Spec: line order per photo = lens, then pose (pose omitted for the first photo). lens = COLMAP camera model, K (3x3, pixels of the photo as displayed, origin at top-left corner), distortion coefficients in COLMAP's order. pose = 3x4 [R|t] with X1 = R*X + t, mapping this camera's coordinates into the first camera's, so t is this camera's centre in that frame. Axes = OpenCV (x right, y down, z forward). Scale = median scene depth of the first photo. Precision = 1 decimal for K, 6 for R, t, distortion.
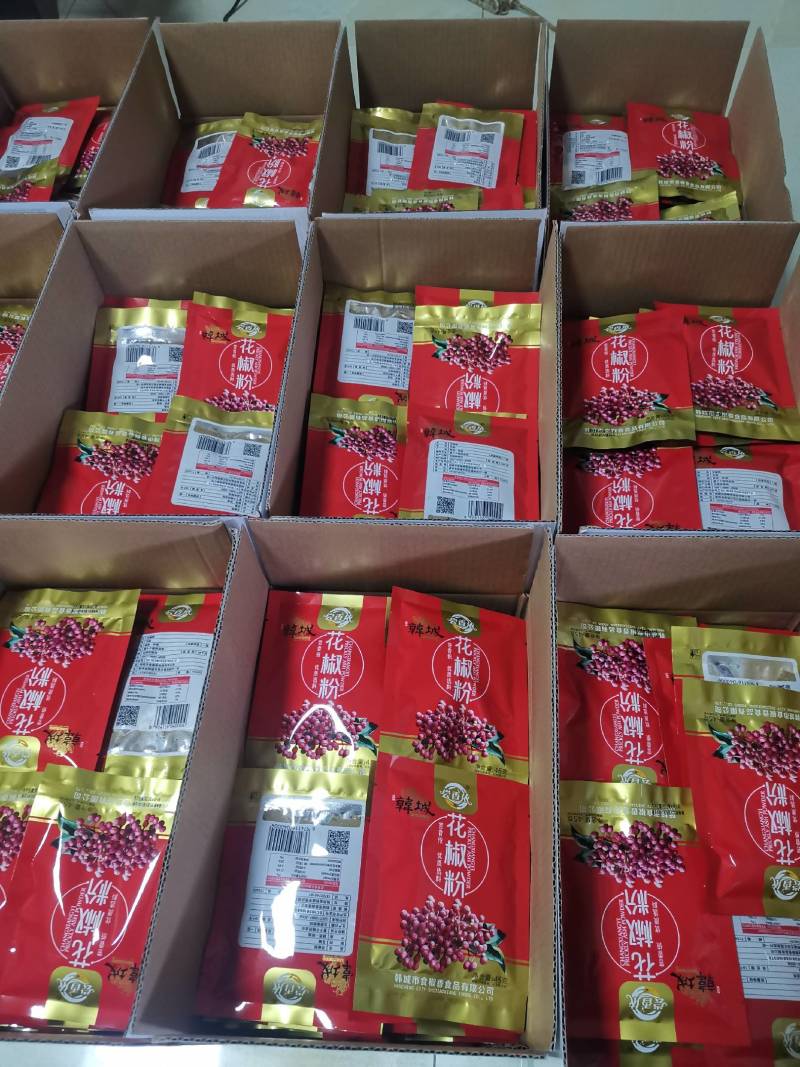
lens RADIAL K [[851.1, 0, 400.0], [0, 851.1, 533.5], [0, 0, 1]] dist [0.104242, -0.152633]
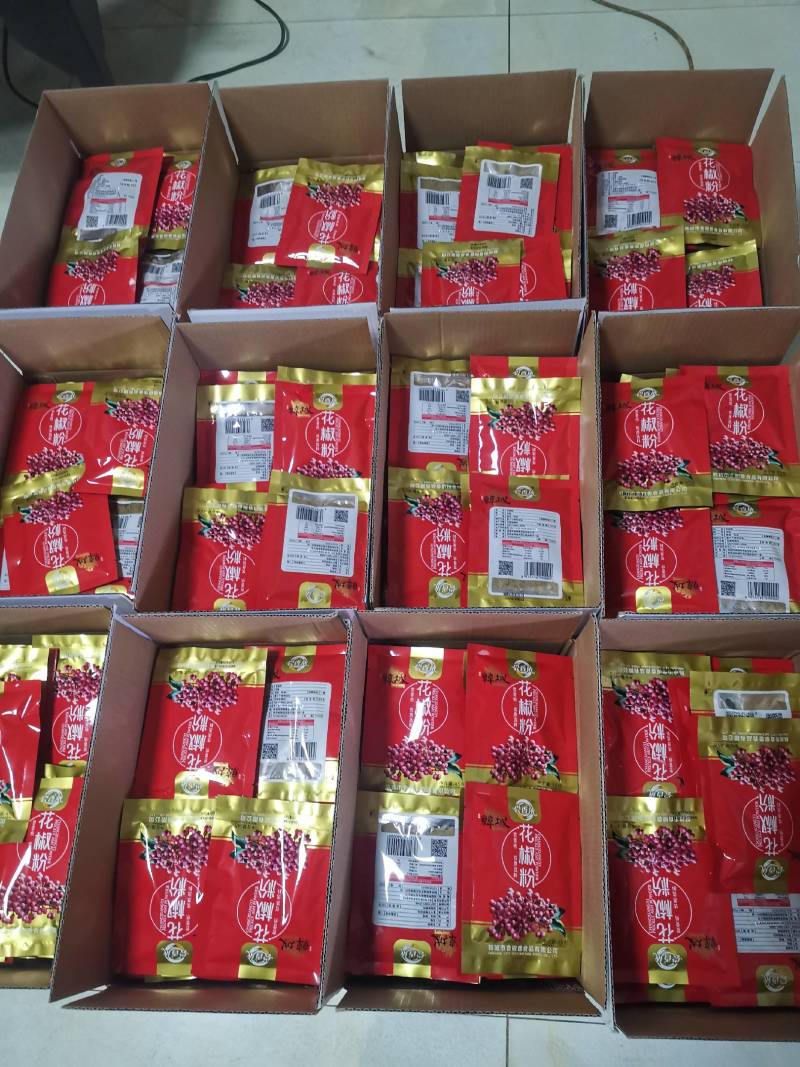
lens RADIAL K [[851.1, 0, 400.0], [0, 851.1, 533.5], [0, 0, 1]] dist [0.104242, -0.152633]
pose [[0.999075, -0.038685, -0.018785, -0.074591], [0.041480, 0.982134, 0.183555, -0.317969], [0.011349, -0.184164, 0.982830, -0.202275]]
